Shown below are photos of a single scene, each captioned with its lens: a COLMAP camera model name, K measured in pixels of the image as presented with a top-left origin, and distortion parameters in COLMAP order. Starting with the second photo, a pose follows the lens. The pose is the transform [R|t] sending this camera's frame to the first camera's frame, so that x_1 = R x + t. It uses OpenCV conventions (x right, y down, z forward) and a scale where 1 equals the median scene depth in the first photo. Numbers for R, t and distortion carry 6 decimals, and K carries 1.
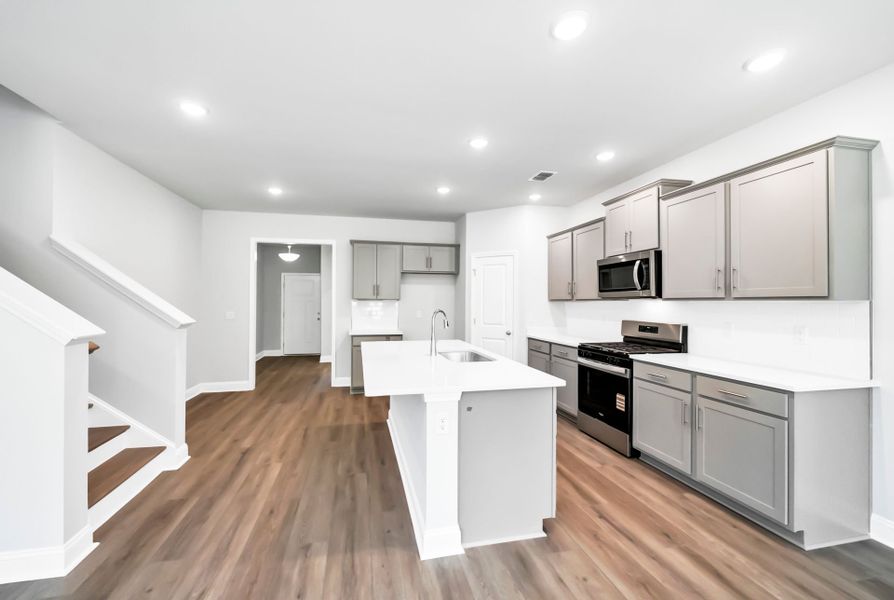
lens RADIAL K [[377.0, 0, 447.9], [0, 377.0, 301.9], [0, 0, 1]] dist [0.002666, 0.000218]
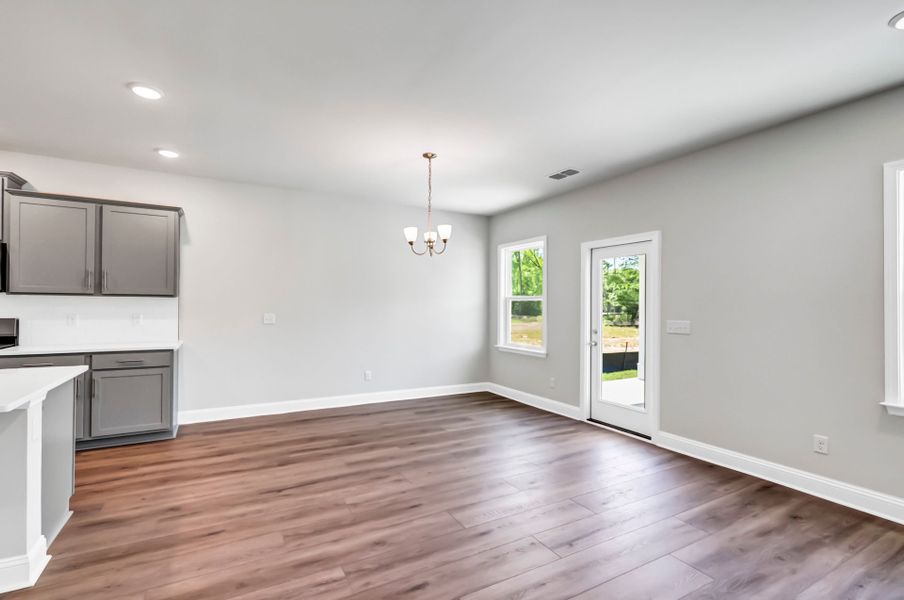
lens RADIAL K [[408.2, 0, 453.9], [0, 408.2, 302.0], [0, 0, 1]] dist [0.008424, 0.000559]
pose [[-0.274318, -0.003600, 0.961632, -0.762400], [-0.012276, 0.999925, 0.000241, 0.001189], [-0.961561, -0.011739, -0.274341, 0.167654]]
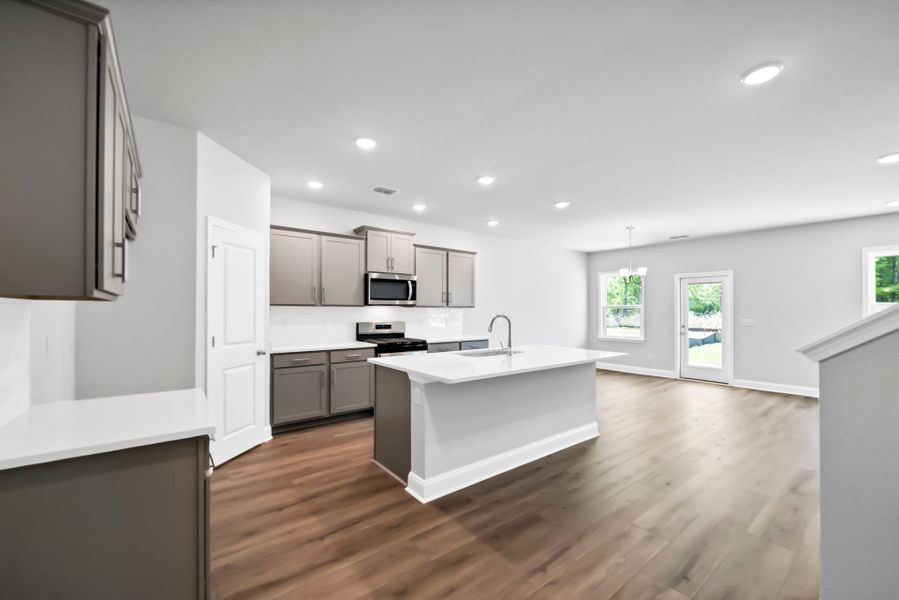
lens RADIAL K [[331.1, 0, 443.4], [0, 331.1, 310.3], [0, 0, 1]] dist [-0.001273, -0.000058]
pose [[-0.376903, -0.005277, 0.926238, -0.784934], [-0.002921, 0.999986, 0.004509, 0.003873], [-0.926248, -0.001006, -0.376913, 1.375763]]
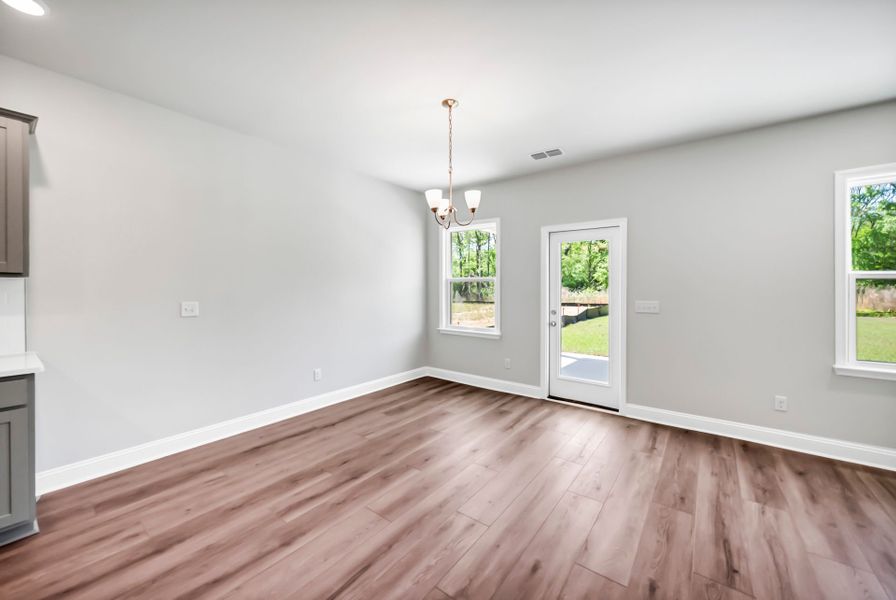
lens RADIAL K [[354.9, 0, 429.8], [0, 354.9, 287.5], [0, 0, 1]] dist [0.000424, 0.000058]
pose [[-0.613696, -0.014206, 0.789414, -0.238416], [-0.010954, 0.999895, 0.009478, 0.001536], [-0.789466, -0.002831, -0.613787, 0.463146]]
